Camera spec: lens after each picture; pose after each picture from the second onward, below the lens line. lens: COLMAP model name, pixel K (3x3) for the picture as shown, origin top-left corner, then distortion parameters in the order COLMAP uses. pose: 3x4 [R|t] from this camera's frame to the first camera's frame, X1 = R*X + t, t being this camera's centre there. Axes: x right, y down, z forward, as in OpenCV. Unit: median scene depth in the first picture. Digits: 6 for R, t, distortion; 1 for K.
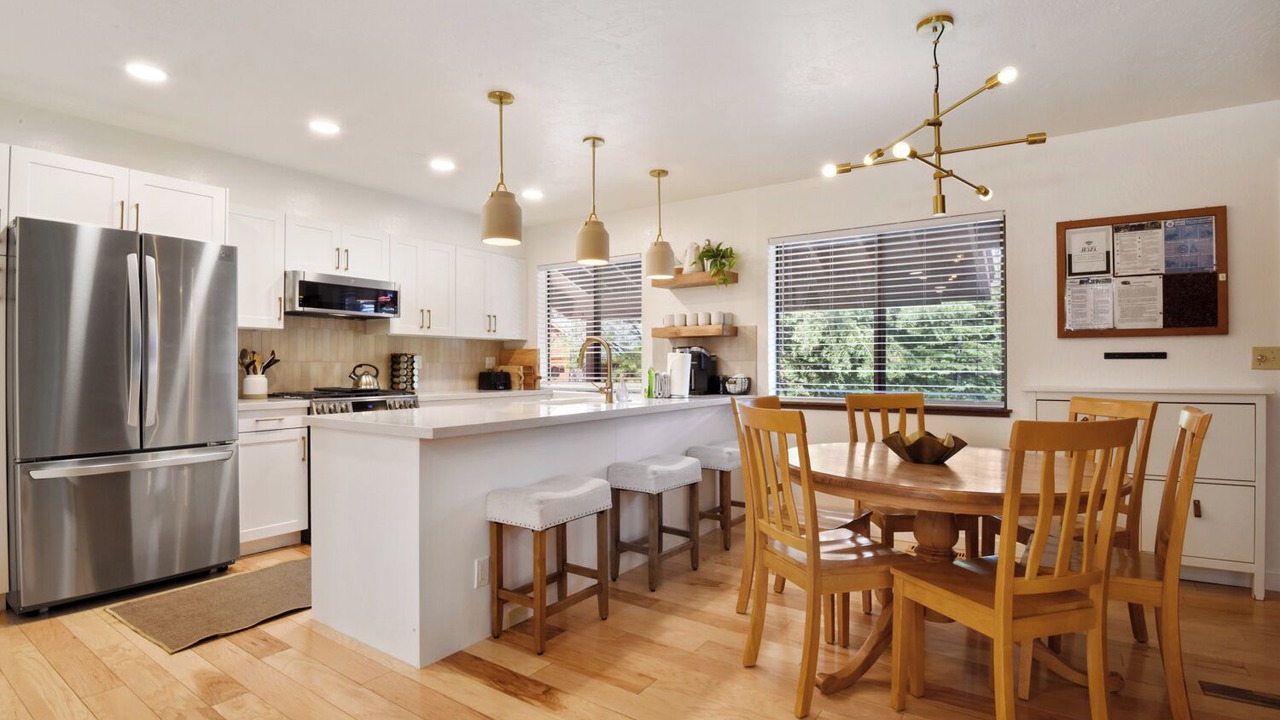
lens RADIAL K [[608.1, 0, 640.0], [0, 608.1, 360.0], [0, 0, 1]] dist [-0.001384, -0.027563]
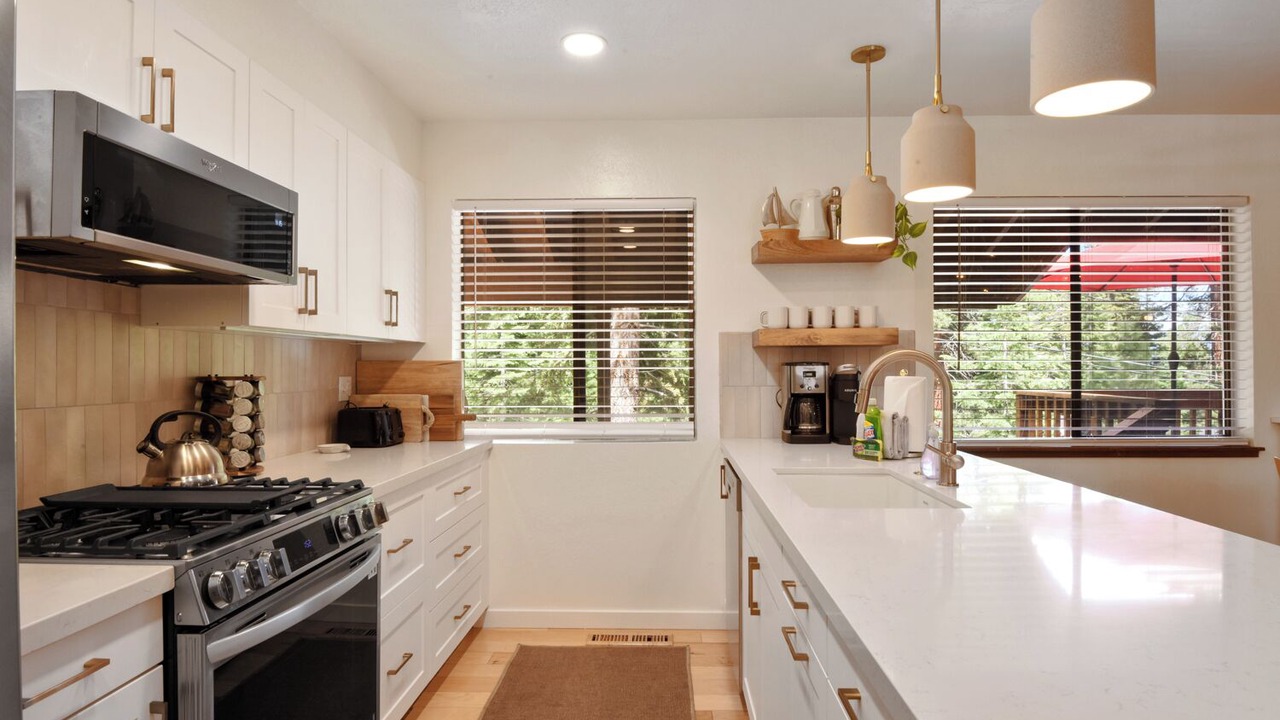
lens RADIAL K [[708.1, 0, 640.0], [0, 708.1, 360.0], [0, 0, 1]] dist [0.003483, -0.034344]
pose [[0.845161, 0.003069, 0.534504, -0.451734], [-0.002727, 0.999995, -0.001429, -0.023304], [-0.534506, -0.000250, 0.845165, 0.519268]]
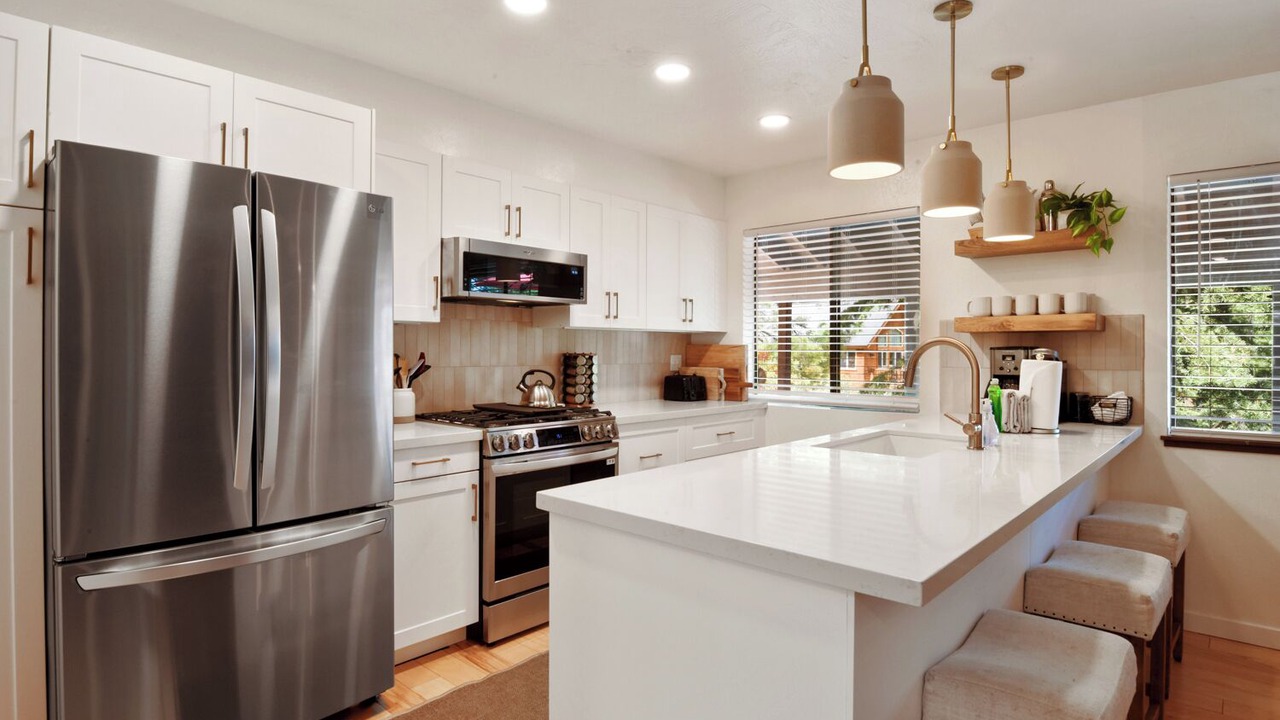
lens RADIAL K [[657.2, 0, 639.3], [0, 657.2, 345.4], [0, 0, 1]] dist [0.000444, -0.042965]
pose [[0.989799, 0.003394, -0.142427, -0.228117], [-0.002892, 0.999989, 0.003731, -0.025471], [0.142438, -0.003281, 0.989798, 0.259642]]
